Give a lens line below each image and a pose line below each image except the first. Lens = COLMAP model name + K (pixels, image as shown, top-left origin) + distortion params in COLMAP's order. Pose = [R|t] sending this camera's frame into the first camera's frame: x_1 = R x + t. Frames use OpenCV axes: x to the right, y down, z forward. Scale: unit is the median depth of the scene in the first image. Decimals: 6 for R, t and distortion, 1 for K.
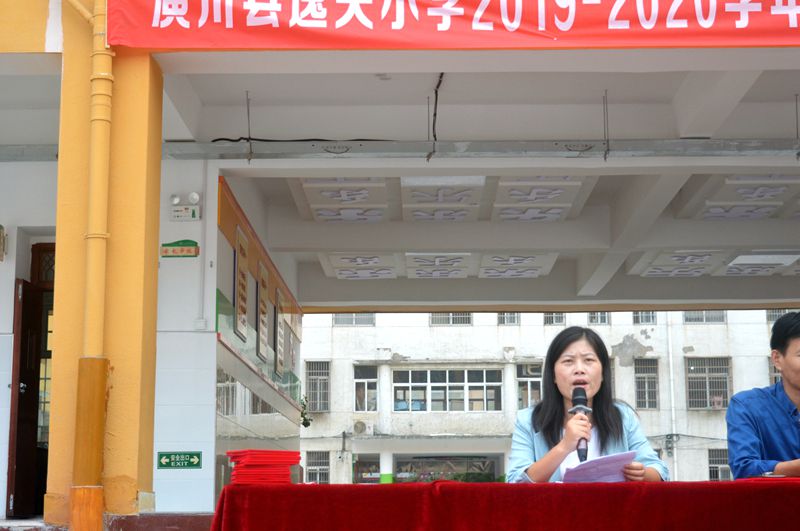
lens RADIAL K [[1403.9, 0, 400.0], [0, 1403.9, 265.5], [0, 0, 1]] dist [0.013337, 0.026638]
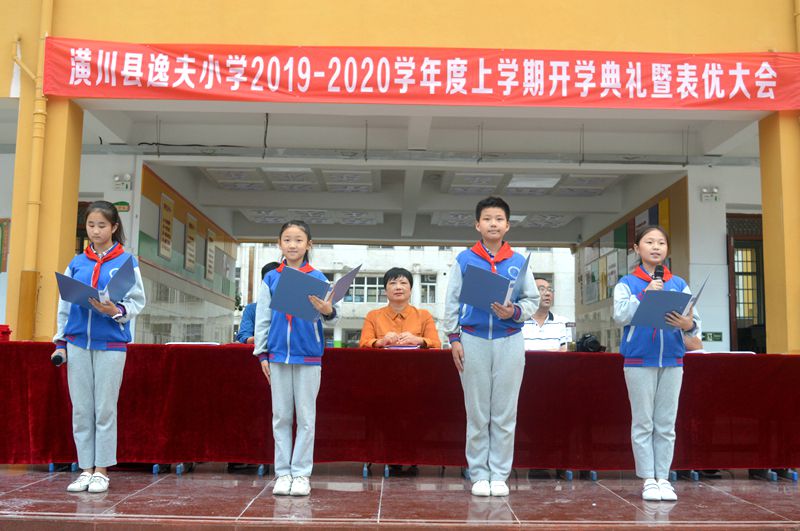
lens RADIAL K [[899.2, 0, 400.0], [0, 899.2, 265.5], [0, 0, 1]] dist [-0.071927, 0.057984]
pose [[0.999388, 0.024150, 0.025290, 0.165227], [-0.025696, 0.997701, 0.062705, -0.017795], [-0.023718, -0.063316, 0.997712, -0.107628]]
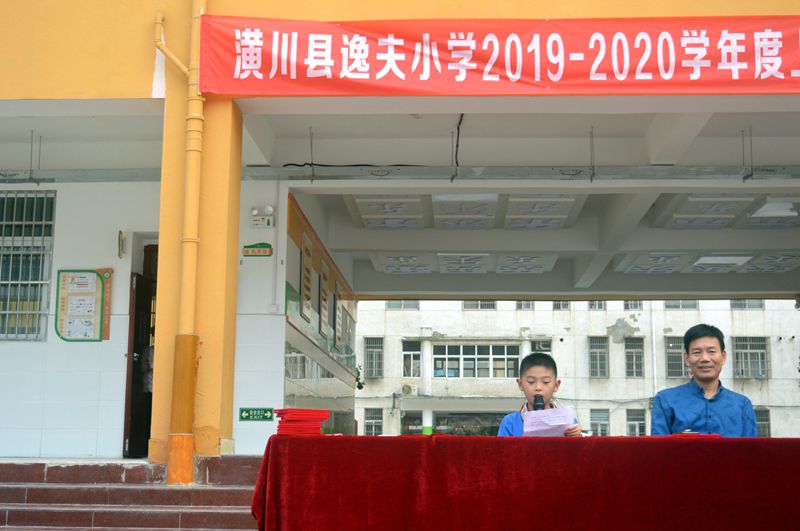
lens RADIAL K [[1111.1, 0, 400.0], [0, 1111.1, 265.5], [0, 0, 1]] dist [-0.031559, -0.025360]
pose [[0.999270, 0.006394, -0.037658, 0.011661], [-0.006264, 0.999974, 0.003571, -0.002049], [0.037679, -0.003333, 0.999284, -0.009152]]
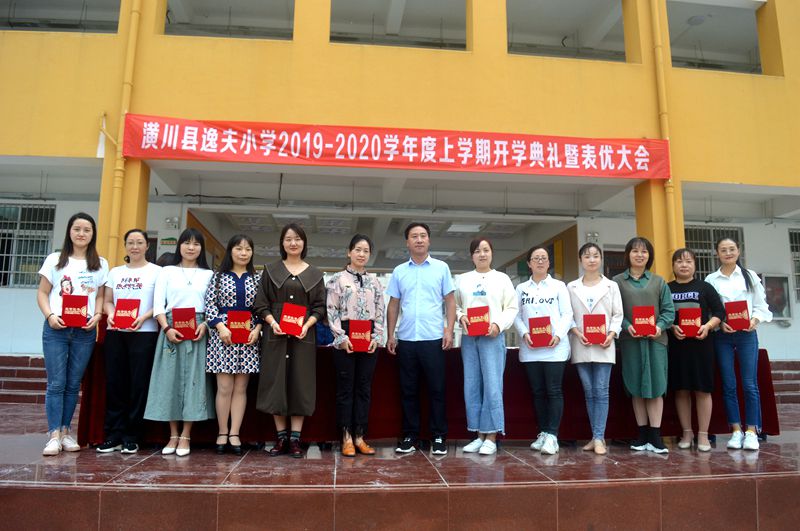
lens RADIAL K [[624.5, 0, 400.0], [0, 624.5, 265.5], [0, 0, 1]] dist [-0.085663, 0.008442]
pose [[0.992663, 0.032926, 0.116347, 0.107330], [-0.035958, 0.999064, 0.024058, -0.010665], [-0.115446, -0.028065, 0.992917, -0.061948]]
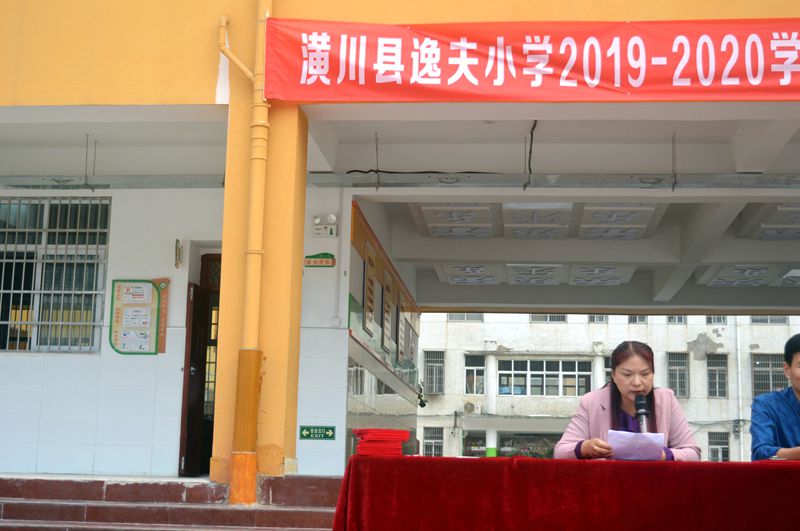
lens RADIAL K [[1199.3, 0, 400.0], [0, 1199.3, 265.5], [0, 0, 1]] dist [-0.021742, -0.004442]
pose [[0.995974, 0.012961, -0.088704, 0.005839], [-0.013186, 0.999911, -0.001954, -0.006306], [0.088671, 0.003116, 0.996056, -0.036469]]
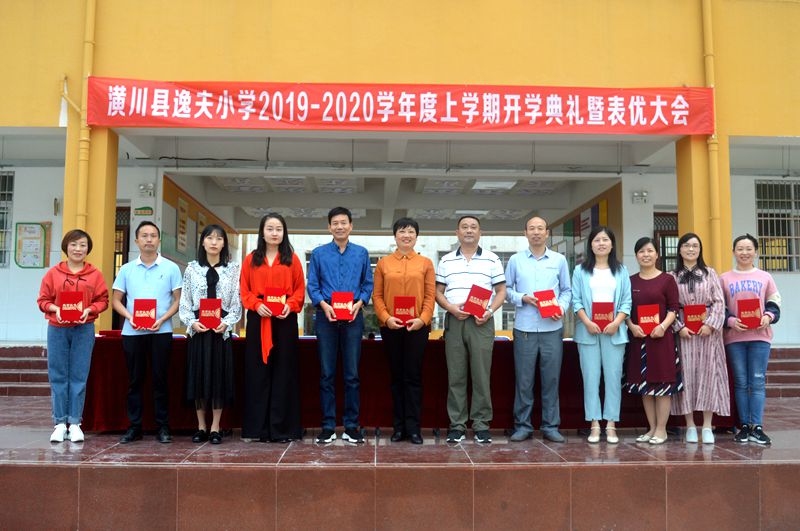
lens RADIAL K [[825.7, 0, 400.0], [0, 825.7, 265.5], [0, 0, 1]] dist [-0.072286, 0.024257]
pose [[0.998481, 0.015533, 0.052863, 0.155839], [-0.020254, 0.995738, 0.089974, -0.048733], [-0.051241, -0.090908, 0.994540, -0.212892]]
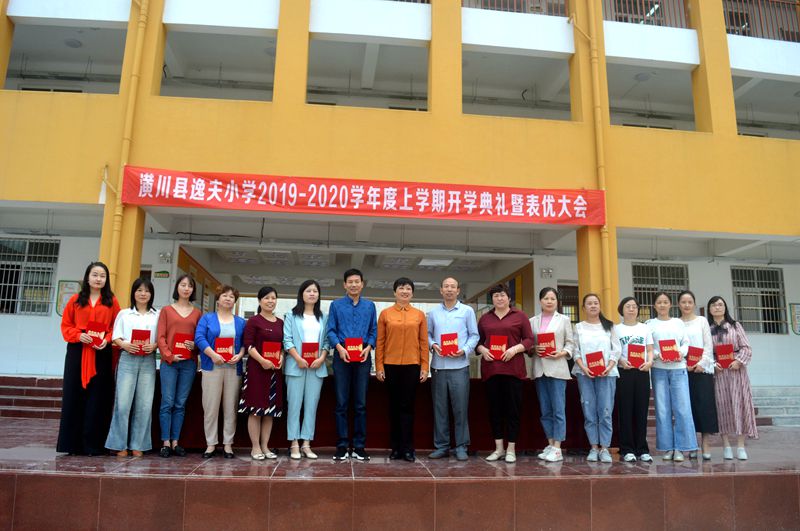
lens RADIAL K [[624.5, 0, 400.0], [0, 624.5, 265.5], [0, 0, 1]] dist [-0.085663, 0.008442]
pose [[0.991706, 0.046318, 0.119894, 0.142958], [-0.045229, 0.998907, -0.011792, -0.034947], [-0.120309, 0.006272, 0.992717, -0.180021]]
